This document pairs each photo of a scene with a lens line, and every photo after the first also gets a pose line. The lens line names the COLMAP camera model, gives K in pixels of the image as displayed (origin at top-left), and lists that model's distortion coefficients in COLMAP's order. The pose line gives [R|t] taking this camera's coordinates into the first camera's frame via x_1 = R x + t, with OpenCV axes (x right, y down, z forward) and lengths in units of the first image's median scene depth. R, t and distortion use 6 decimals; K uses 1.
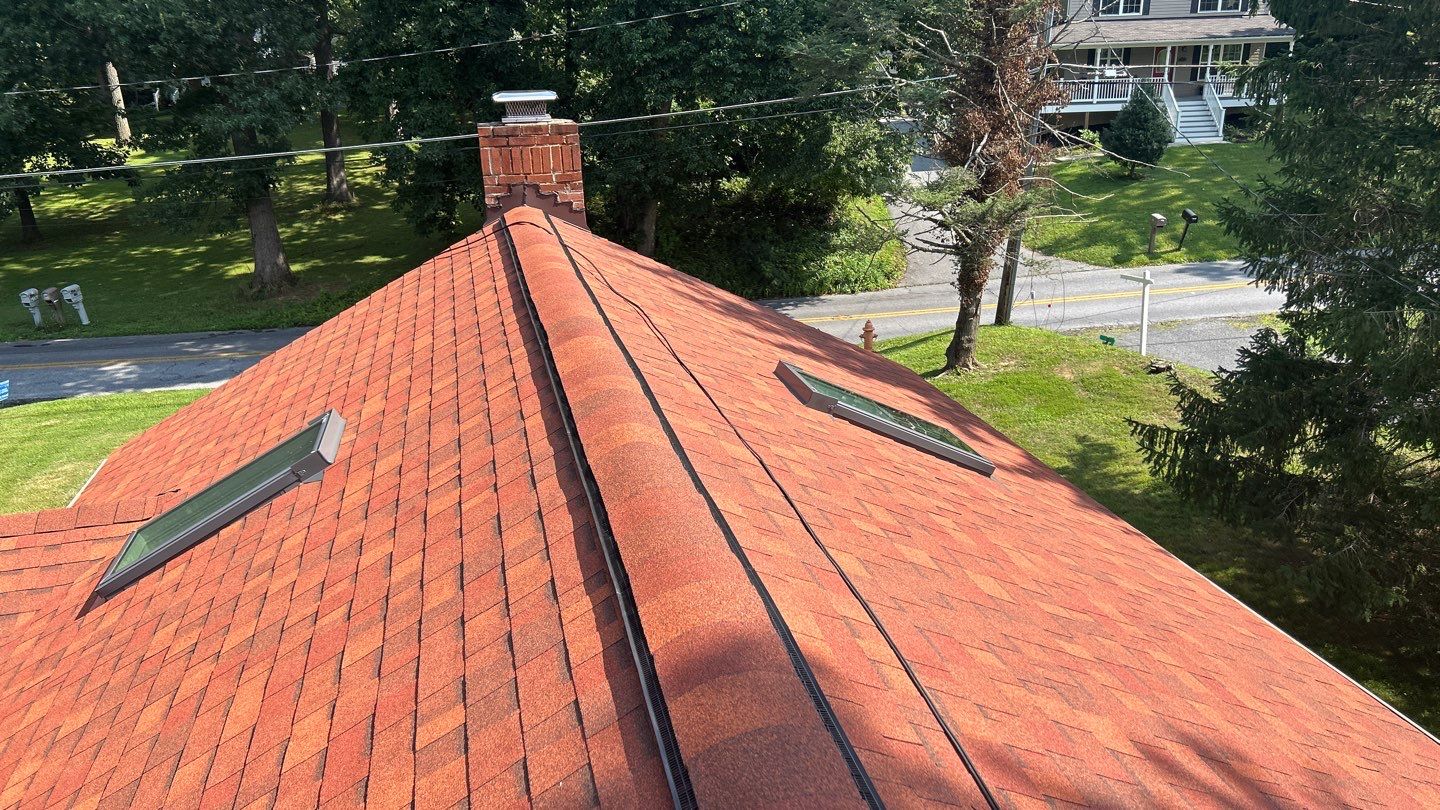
lens RADIAL K [[1077.0, 0, 732.3], [0, 1077.0, 417.8], [0, 0, 1]] dist [0.043493, -0.045781]
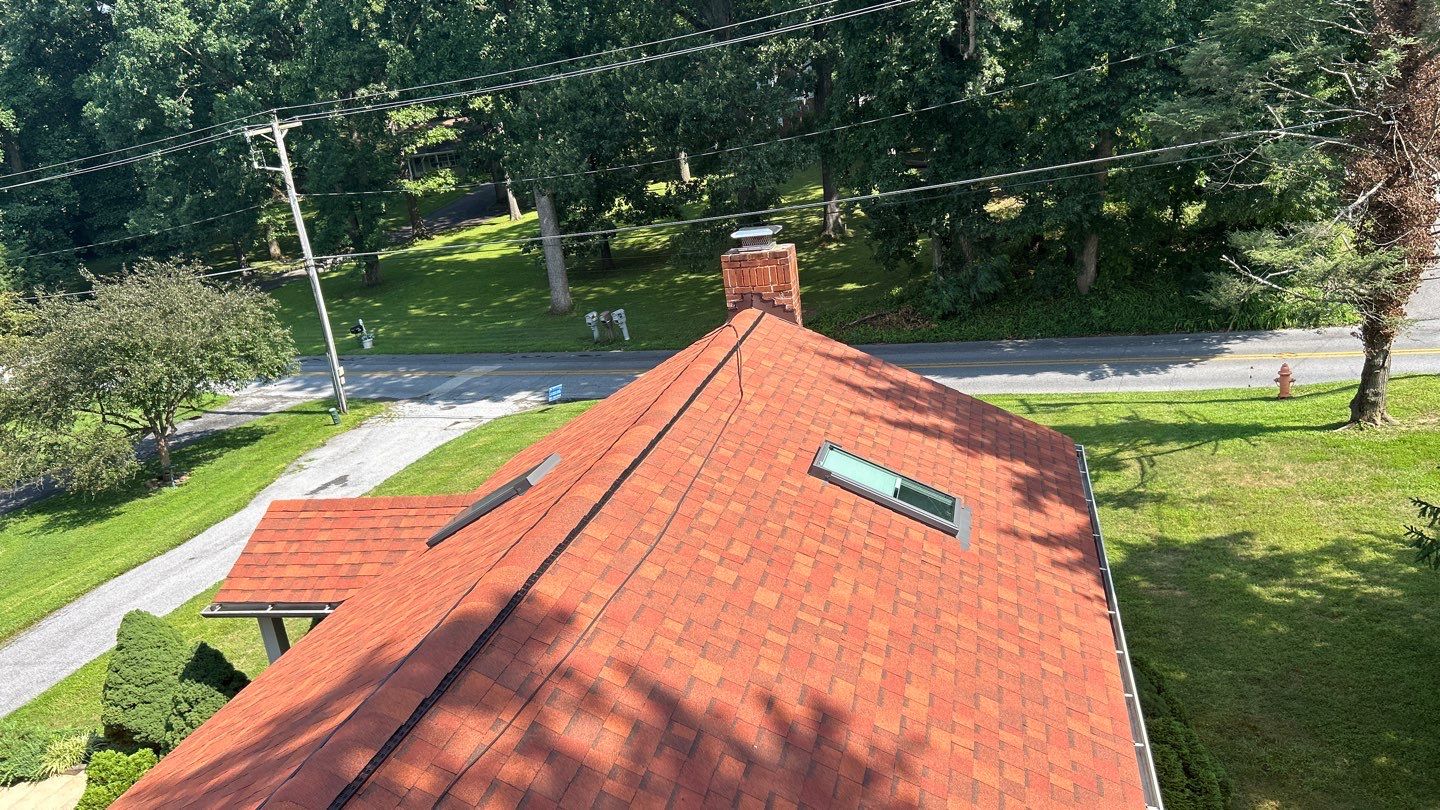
lens RADIAL K [[1077.0, 0, 724.9], [0, 1077.0, 397.5], [0, 0, 1]] dist [0.043493, -0.045781]
pose [[0.876631, 0.054893, -0.478022, 0.143219], [-0.064965, 0.997877, -0.004546, -0.022552], [0.476758, 0.035040, 0.878336, -0.077551]]
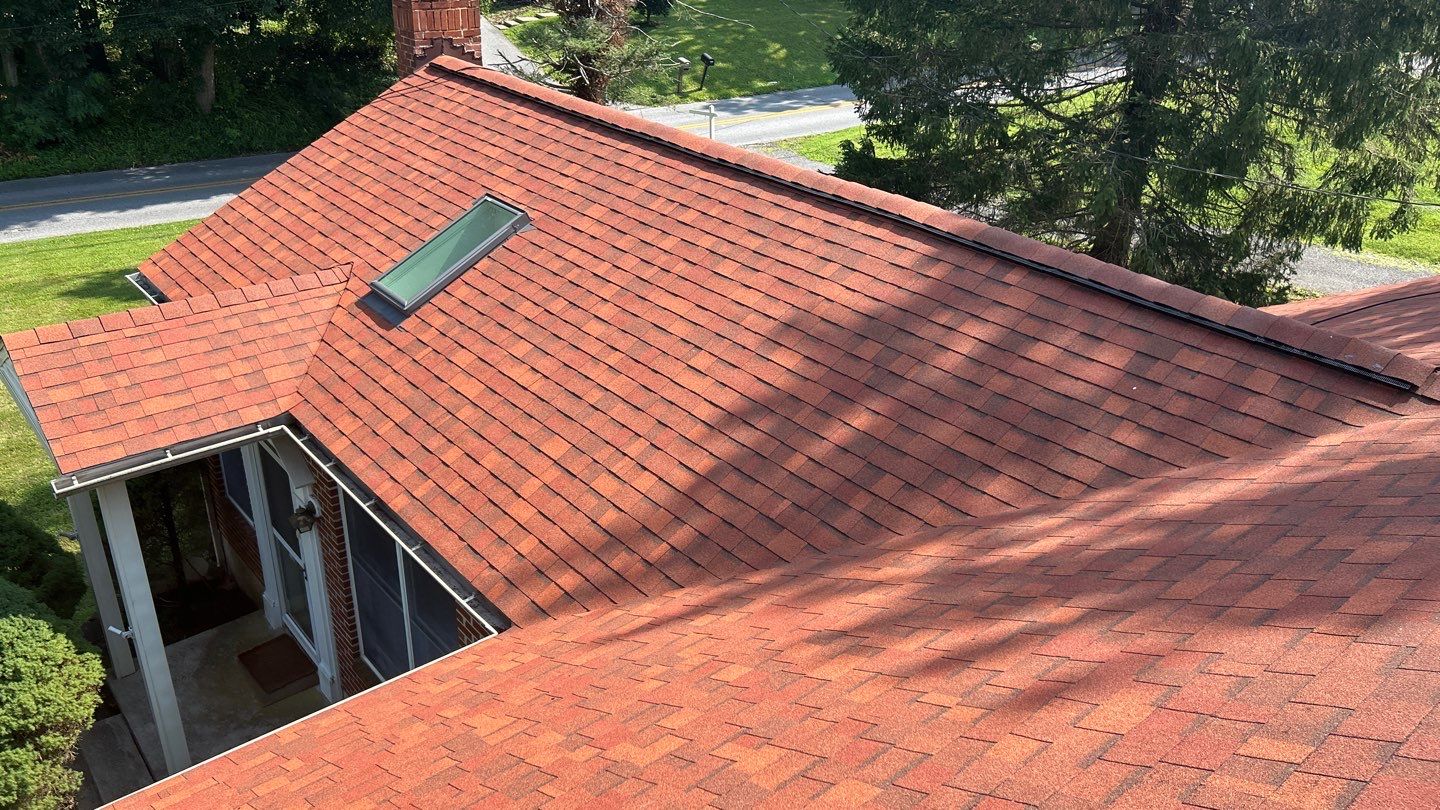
lens RADIAL K [[1077.0, 0, 715.9], [0, 1077.0, 409.4], [0, 0, 1]] dist [0.043493, -0.045781]
pose [[0.893899, -0.146607, 0.423617, -0.164125], [0.091447, 0.984774, 0.147847, 0.020823], [-0.438842, -0.093422, 0.893695, -0.119095]]
